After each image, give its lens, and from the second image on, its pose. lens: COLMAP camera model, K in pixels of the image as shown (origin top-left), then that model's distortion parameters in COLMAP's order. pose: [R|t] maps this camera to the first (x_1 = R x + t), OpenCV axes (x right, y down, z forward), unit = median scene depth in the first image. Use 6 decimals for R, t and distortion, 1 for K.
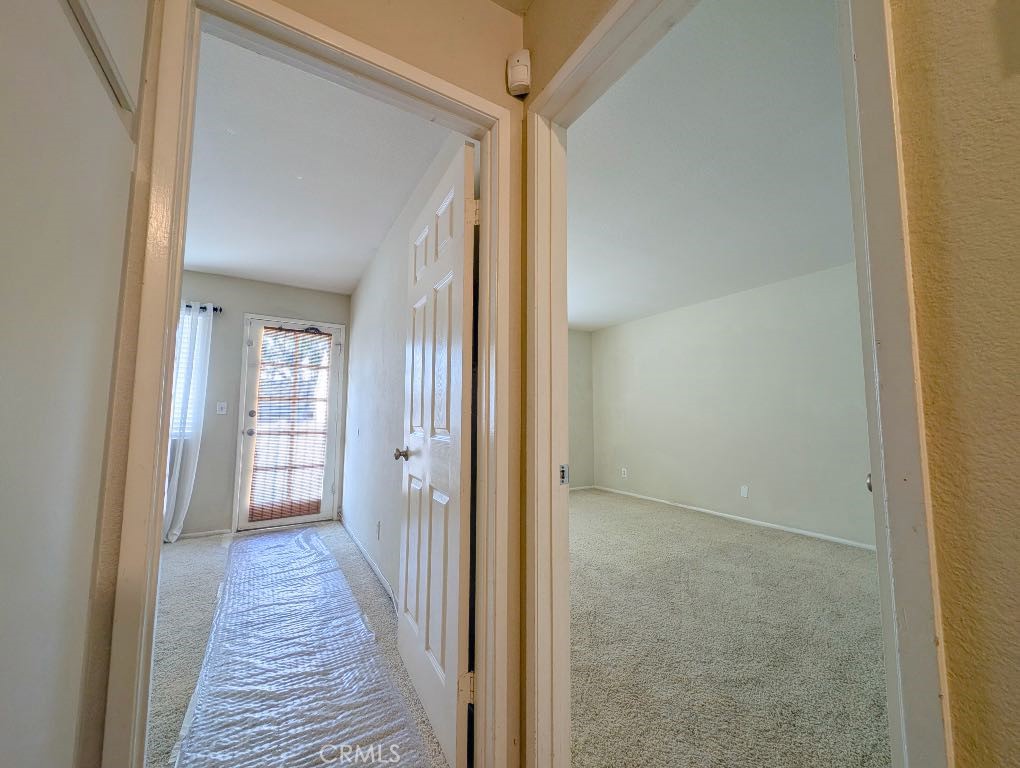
lens RADIAL K [[394.4, 0, 512.9], [0, 394.4, 382.1], [0, 0, 1]] dist [0.002194, -0.000499]
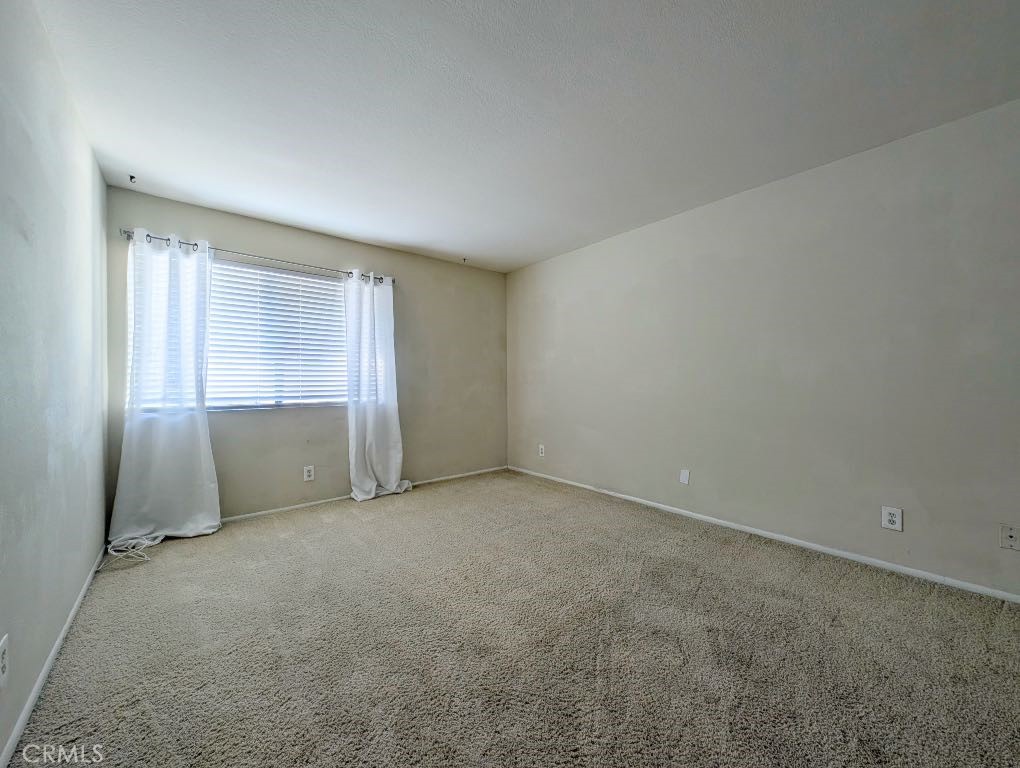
lens RADIAL K [[385.6, 0, 510.8], [0, 385.6, 382.9], [0, 0, 1]] dist [-0.000504, -0.000154]
pose [[0.989976, -0.003977, 0.141179, 0.172569], [-0.008925, 0.995844, 0.090636, 0.033721], [-0.140953, -0.090987, 0.985826, 0.387267]]
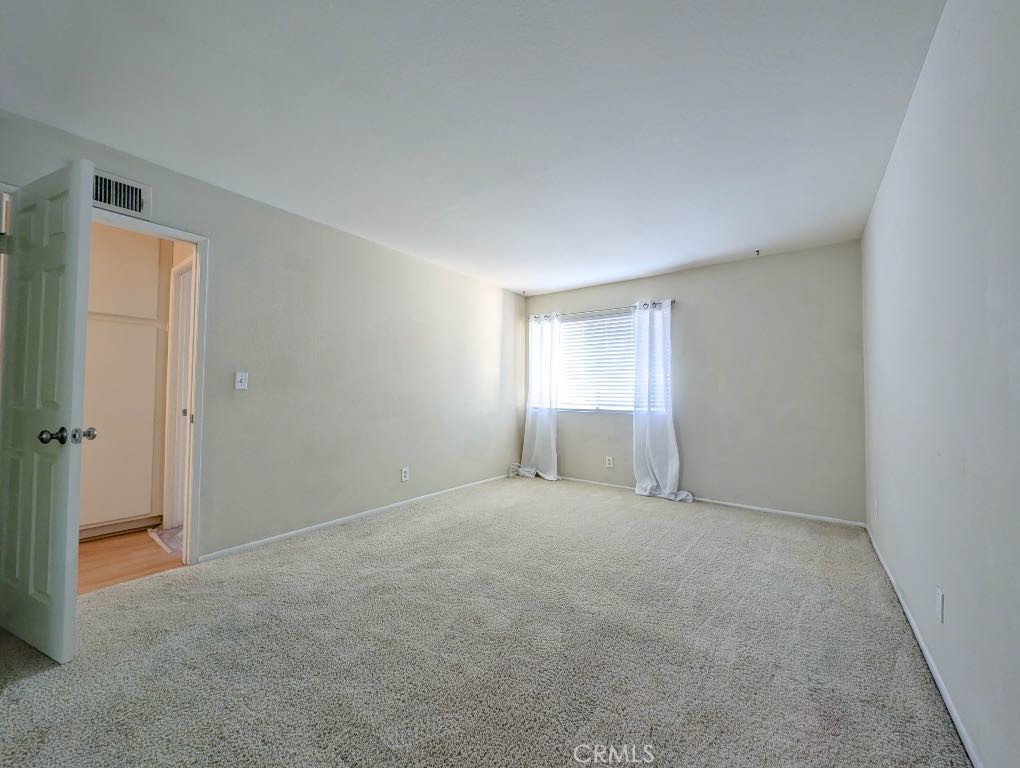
lens RADIAL K [[385.6, 0, 510.8], [0, 385.6, 382.9], [0, 0, 1]] dist [-0.000504, -0.000154]
pose [[0.364121, -0.024770, -0.931022, 0.919986], [0.069568, 0.997577, 0.000667, 0.061648], [0.928750, -0.065012, 0.364962, 0.631337]]
